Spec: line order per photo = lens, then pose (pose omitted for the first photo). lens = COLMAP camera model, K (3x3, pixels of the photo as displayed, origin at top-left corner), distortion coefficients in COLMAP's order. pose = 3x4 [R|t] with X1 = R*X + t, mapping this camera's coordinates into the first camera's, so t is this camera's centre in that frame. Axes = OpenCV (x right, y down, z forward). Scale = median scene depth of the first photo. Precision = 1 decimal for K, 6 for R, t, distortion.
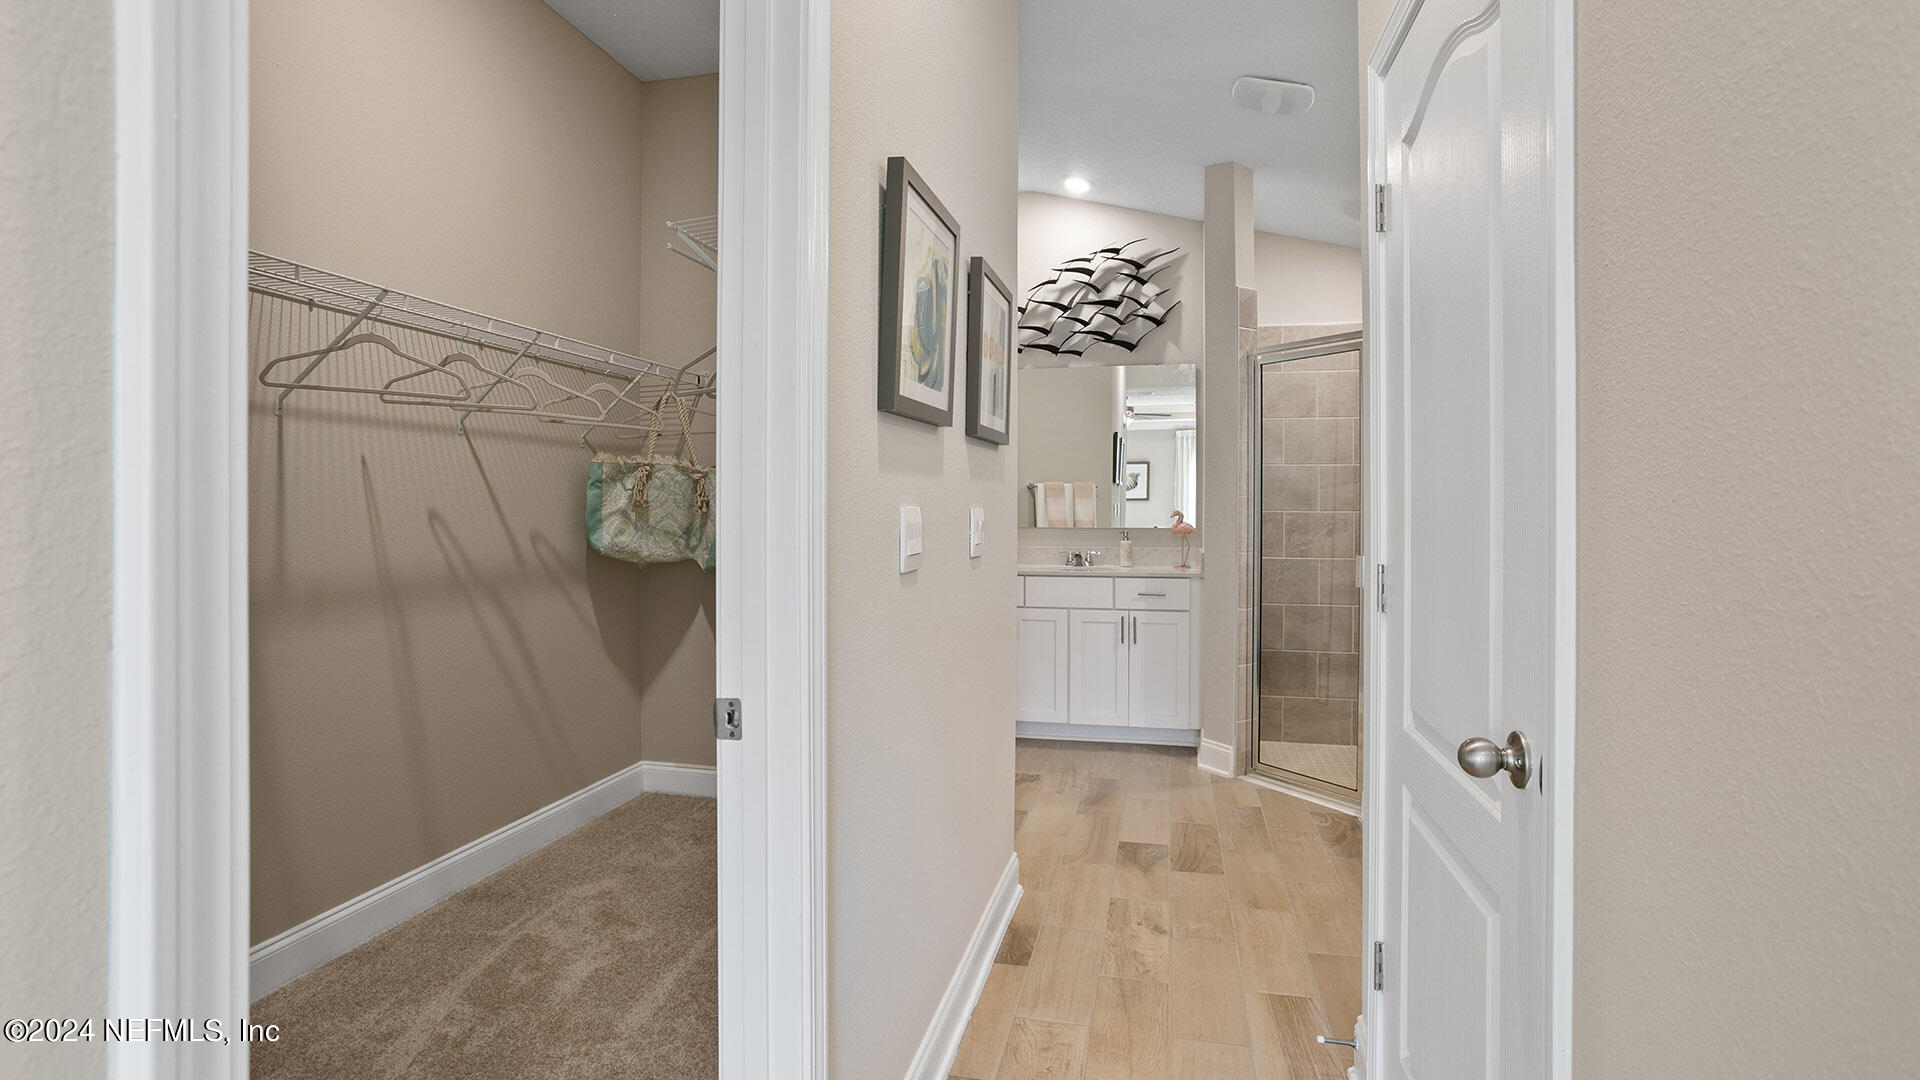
lens RADIAL K [[954.3, 0, 959.0], [0, 954.3, 527.5], [0, 0, 1]] dist [-0.033027, 0.016105]
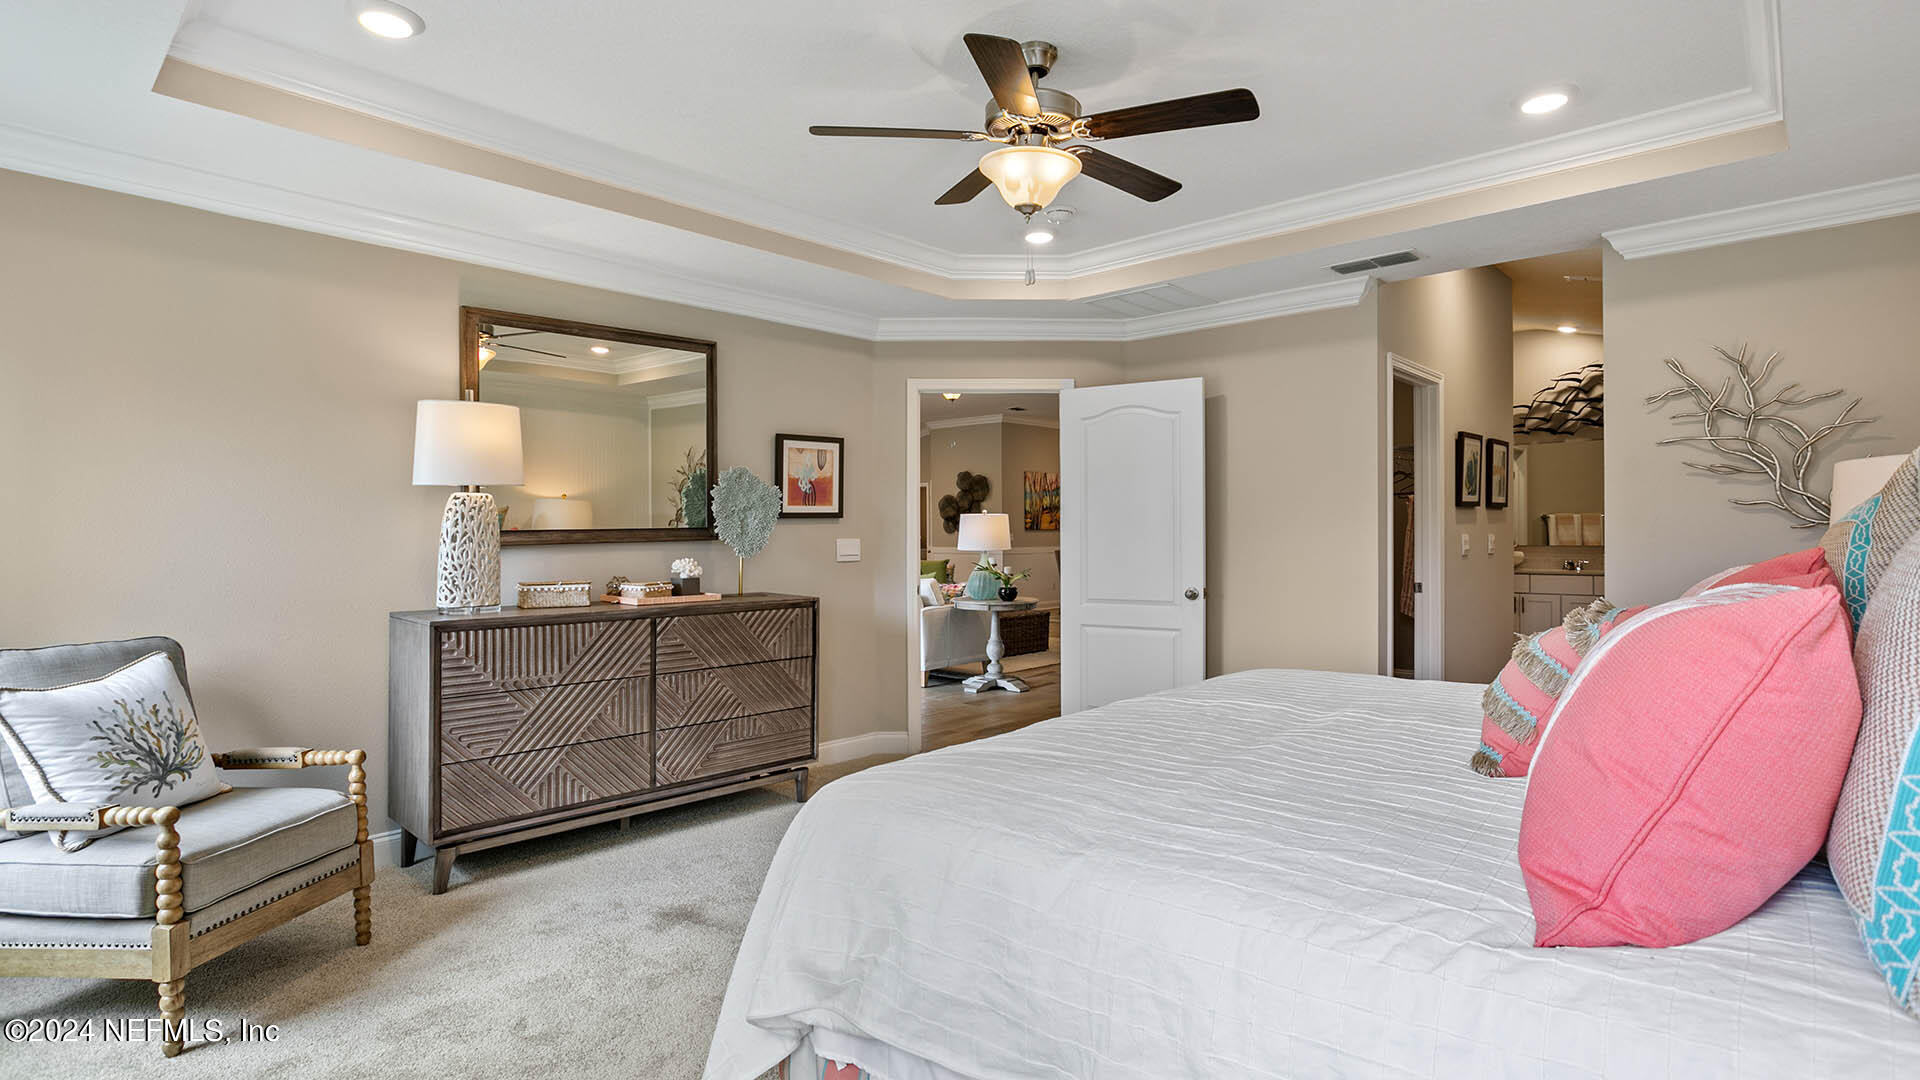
lens RADIAL K [[954.3, 0, 954.1], [0, 954.3, 532.6], [0, 0, 1]] dist [-0.033027, 0.016105]
pose [[0.870191, -0.006906, -0.492665, 0.006169], [-0.003019, 0.999808, -0.019347, 0.012309], [0.492704, 0.018323, 0.870004, -0.848228]]
